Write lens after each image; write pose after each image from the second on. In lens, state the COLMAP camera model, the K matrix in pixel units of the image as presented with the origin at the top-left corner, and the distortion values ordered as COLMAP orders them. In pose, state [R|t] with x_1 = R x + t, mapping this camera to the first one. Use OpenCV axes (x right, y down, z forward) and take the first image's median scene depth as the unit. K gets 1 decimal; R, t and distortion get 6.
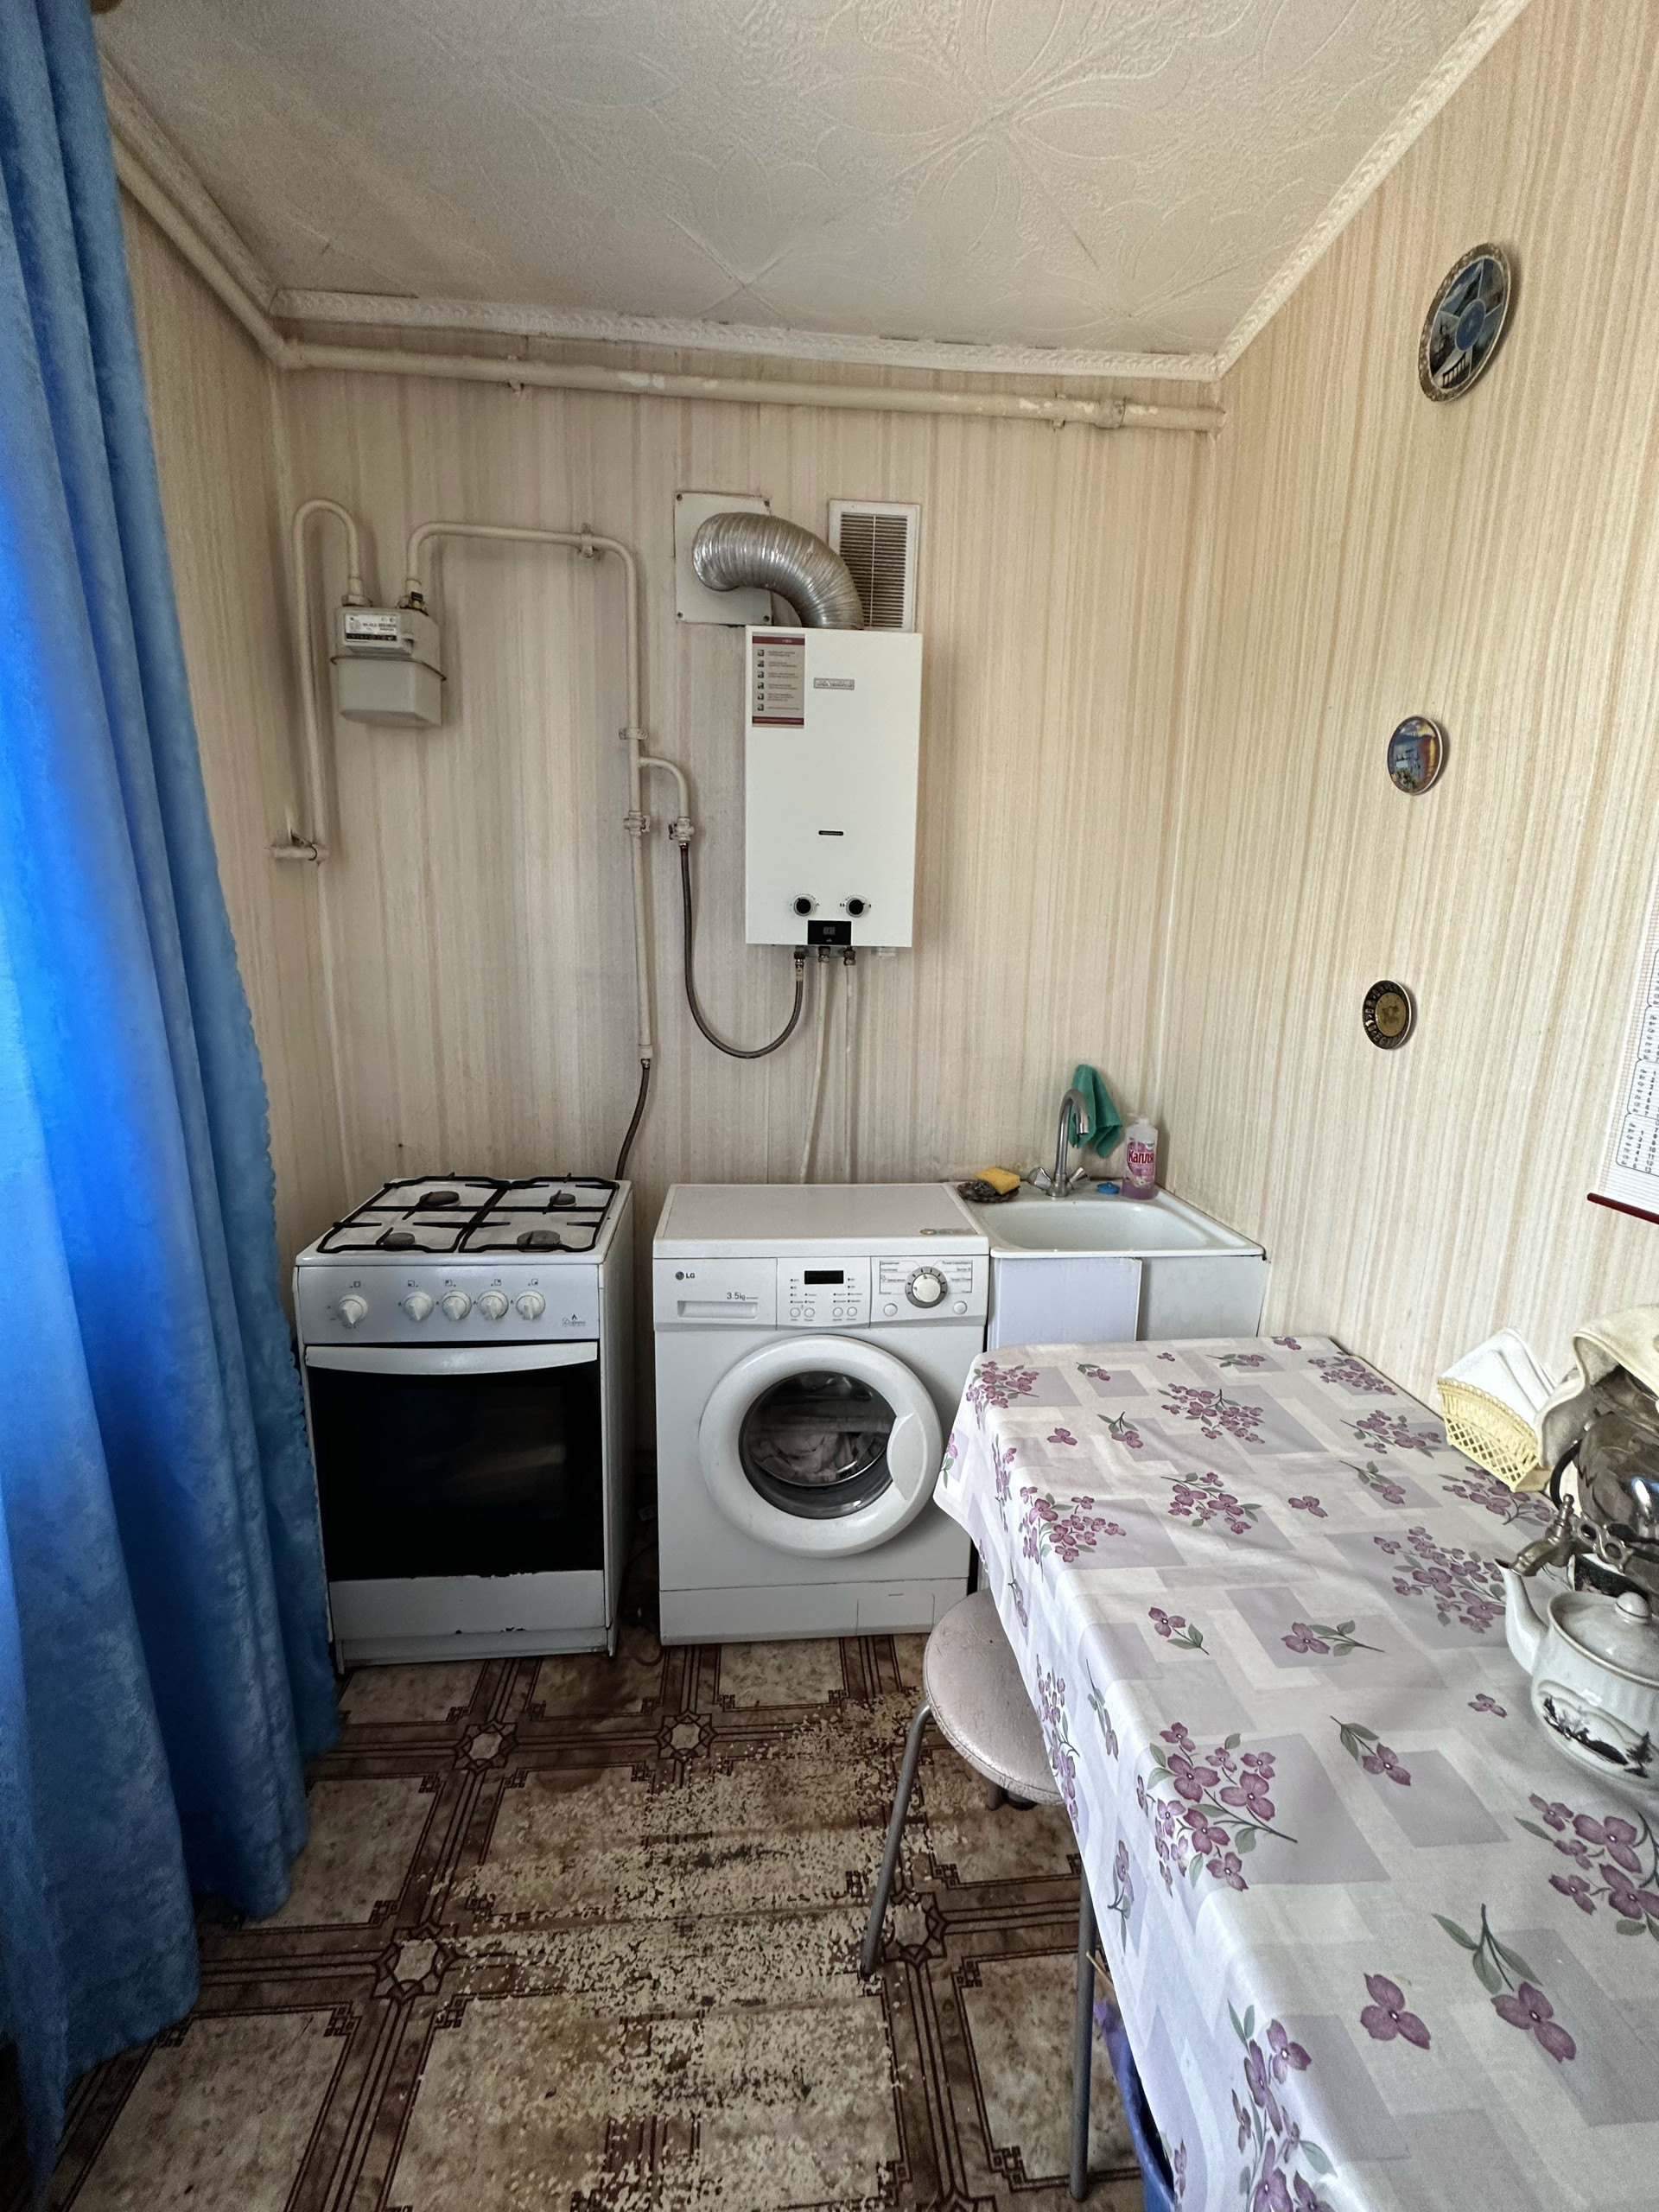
lens RADIAL K [[882.2, 0, 830.4], [0, 882.2, 1105.7], [0, 0, 1]] dist [-0.004085, -0.000163]
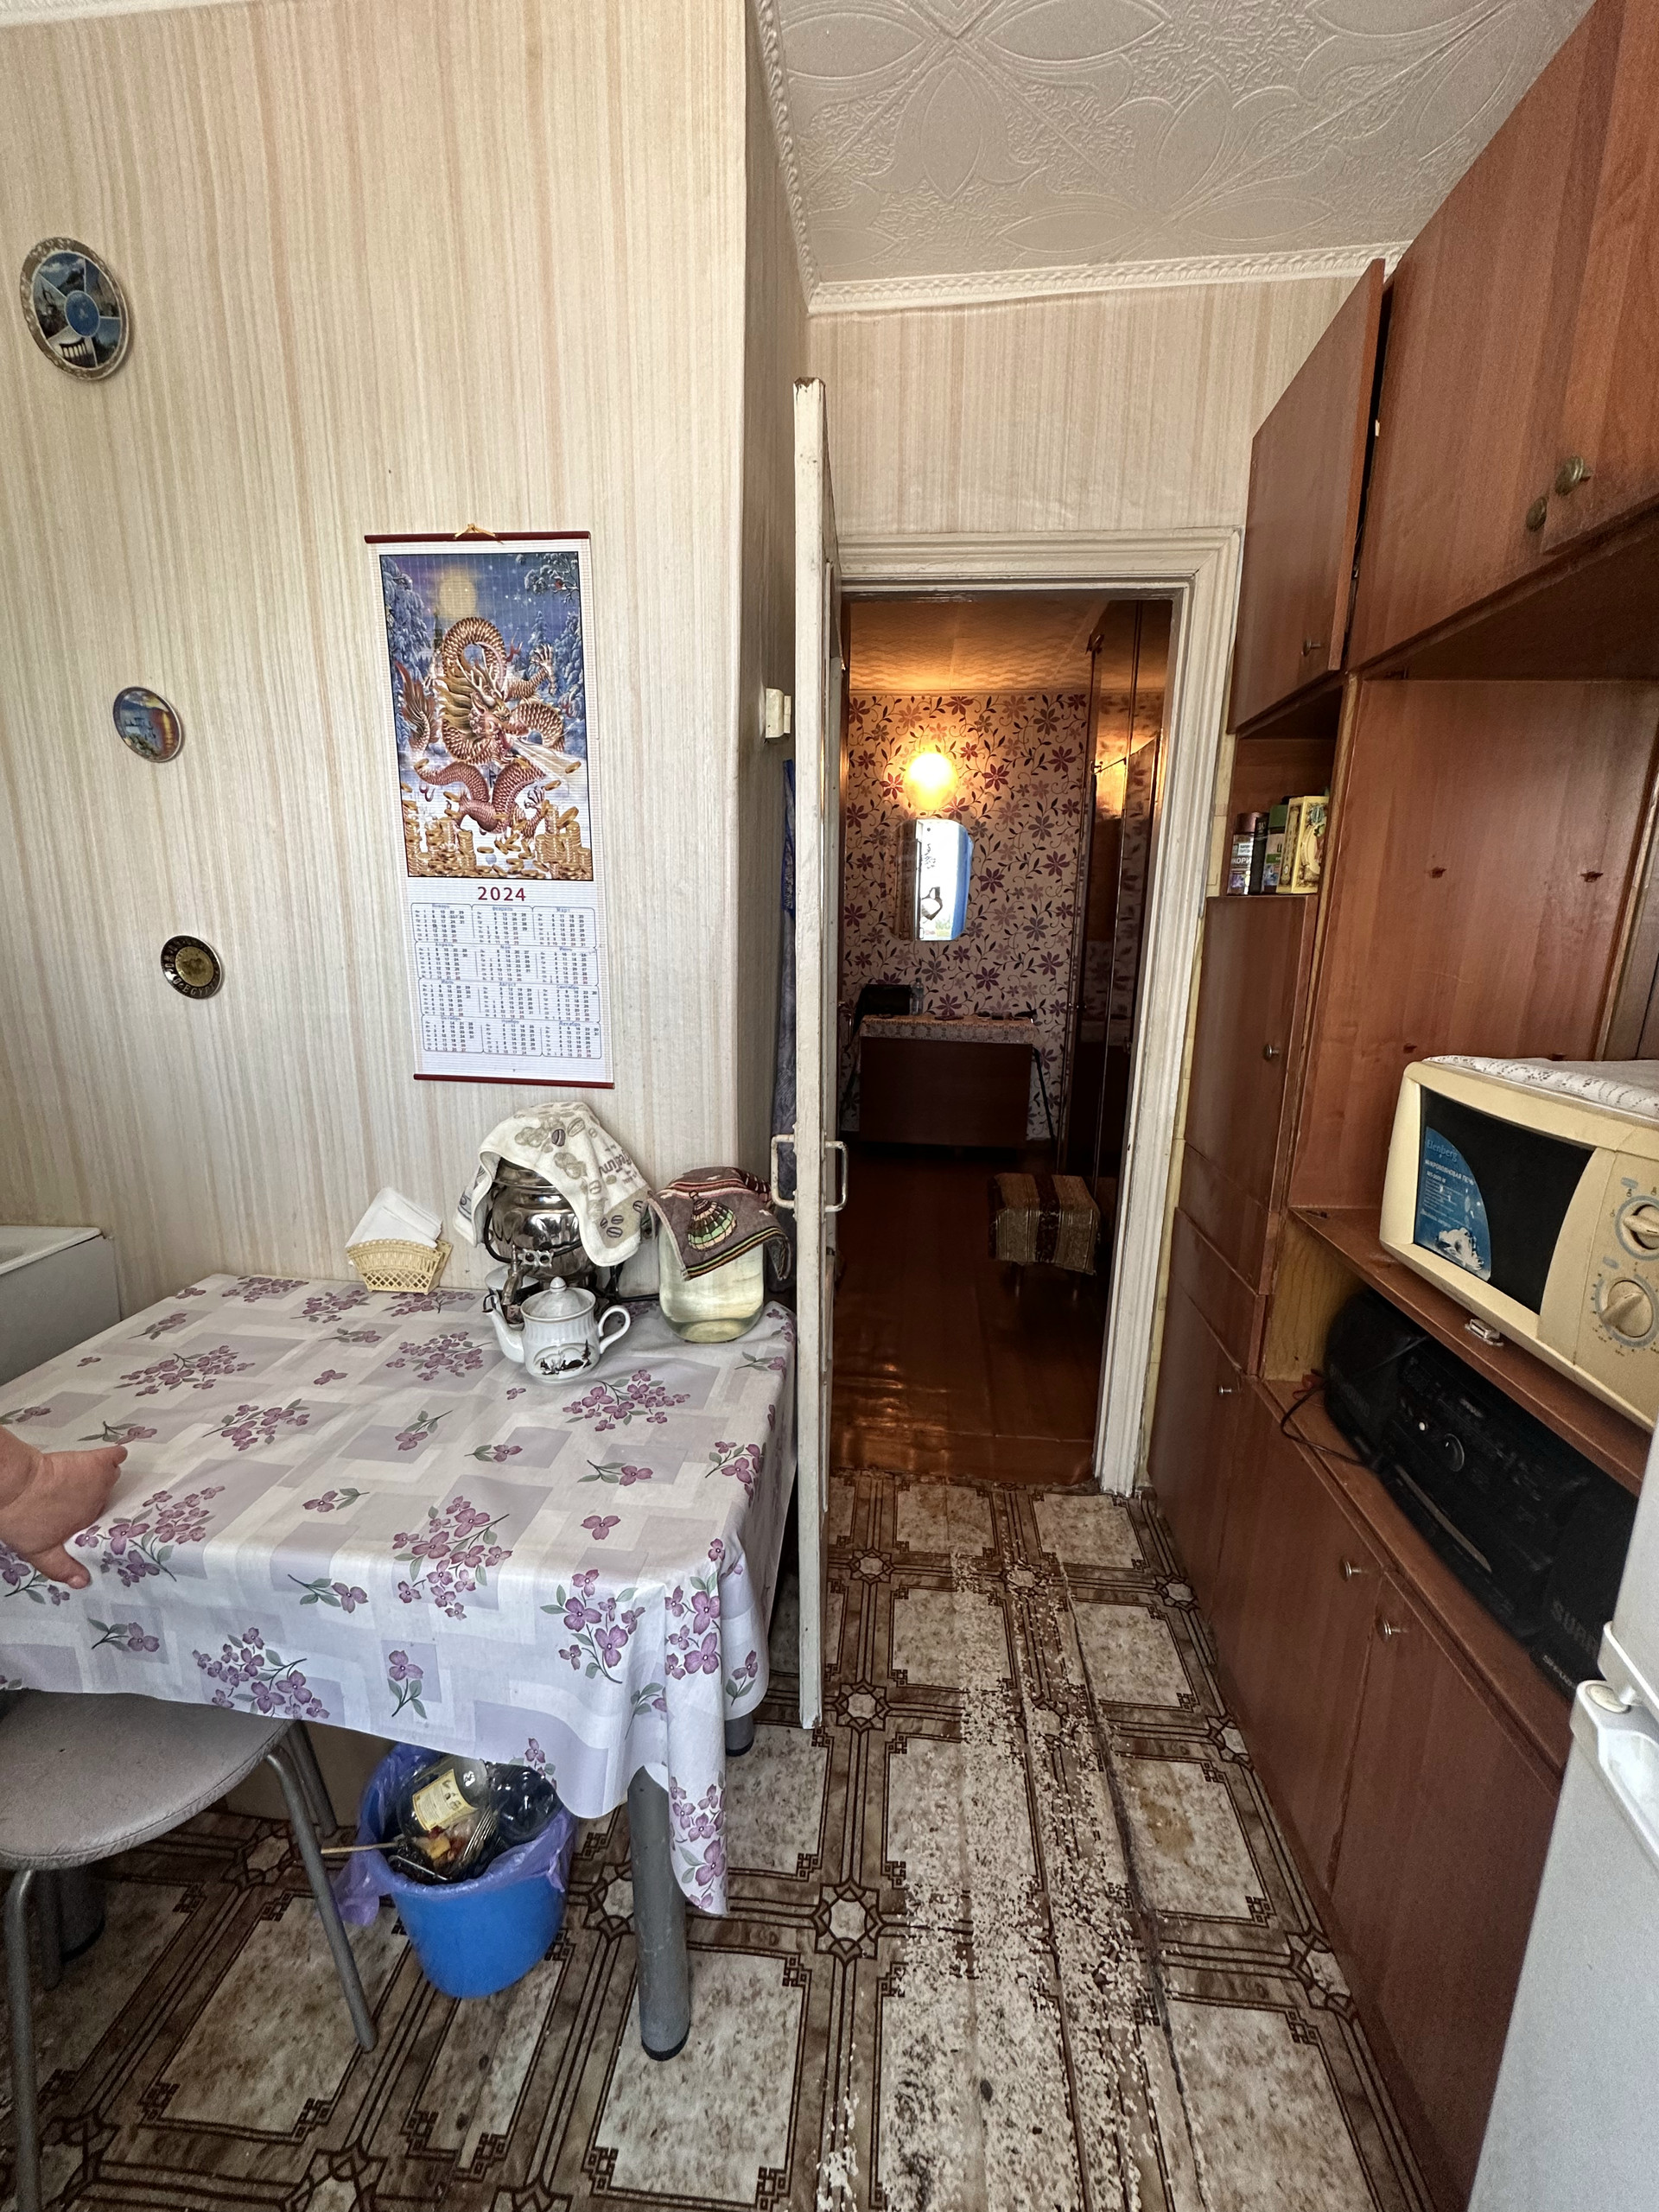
lens RADIAL K [[882.2, 0, 831.3], [0, 882.2, 1103.8], [0, 0, 1]] dist [-0.004085, -0.000163]
pose [[0.170223, -0.228843, 0.958465, -0.366186], [0.182363, 0.963175, 0.197580, -0.013105], [-0.968384, 0.141156, 0.205687, 0.039831]]
